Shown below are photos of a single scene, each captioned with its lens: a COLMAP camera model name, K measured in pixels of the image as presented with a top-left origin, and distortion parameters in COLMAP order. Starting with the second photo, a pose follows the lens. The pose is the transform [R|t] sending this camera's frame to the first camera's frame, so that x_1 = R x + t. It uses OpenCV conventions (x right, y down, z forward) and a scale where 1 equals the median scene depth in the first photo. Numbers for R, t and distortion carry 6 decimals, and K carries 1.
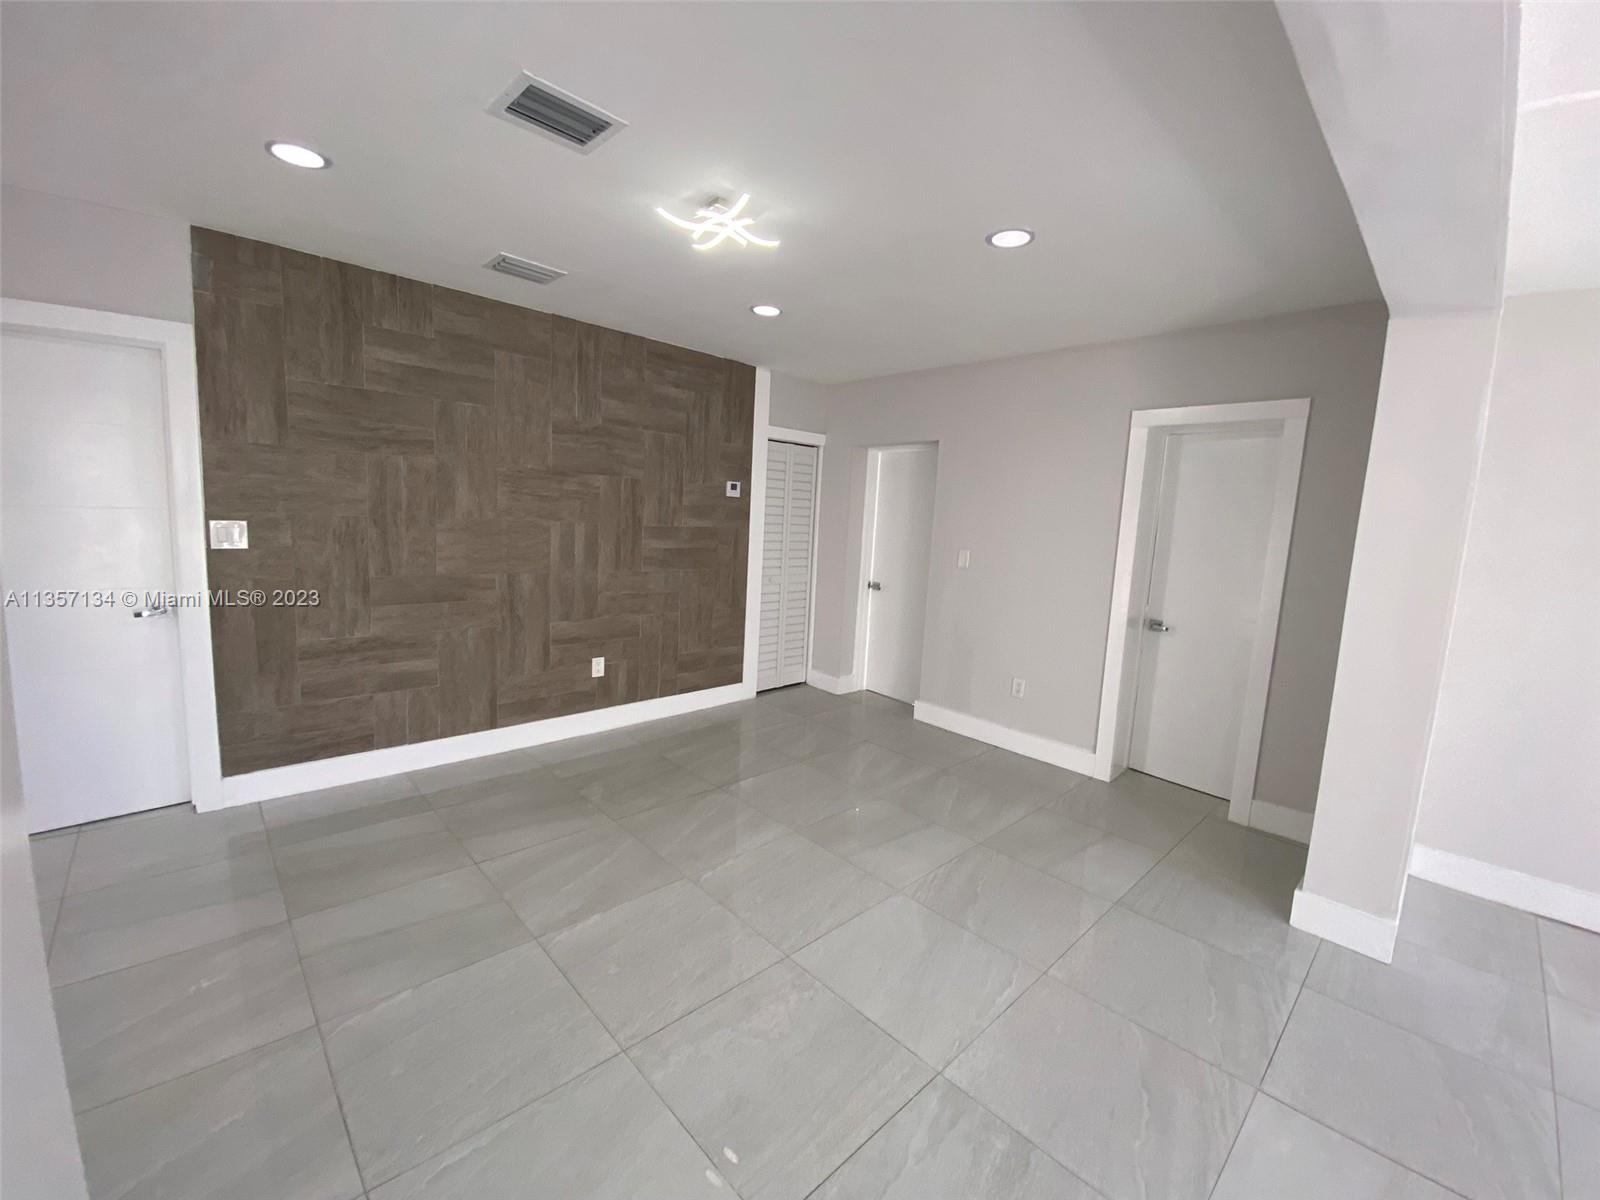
lens RADIAL K [[633.3, 0, 800.0], [0, 633.3, 600.0], [0, 0, 1]] dist [0.021026, -0.029478]
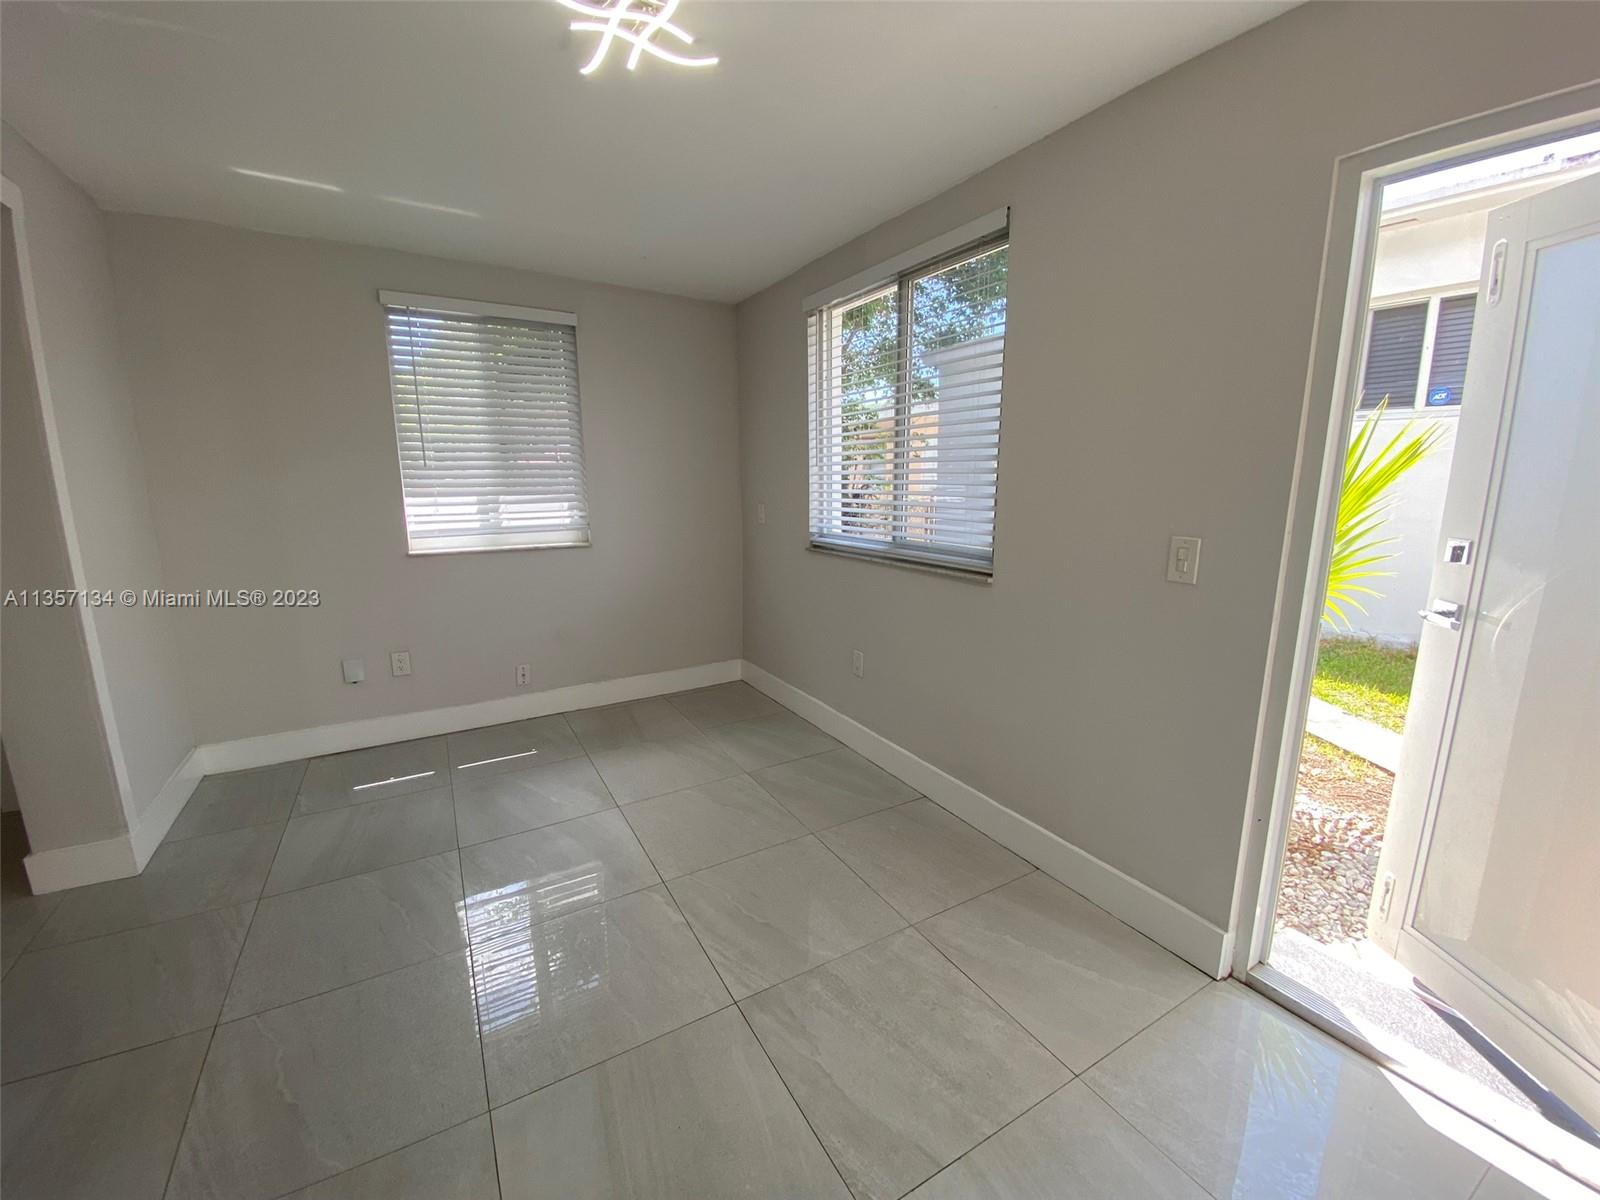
lens RADIAL K [[645.2, 0, 800.0], [0, 645.2, 600.0], [0, 0, 1]] dist [0.011703, -0.017269]
pose [[0.228920, -0.233676, 0.944982, 0.176309], [0.143505, 0.968255, 0.204667, 0.049566], [-0.962809, 0.088757, 0.255187, -0.200423]]
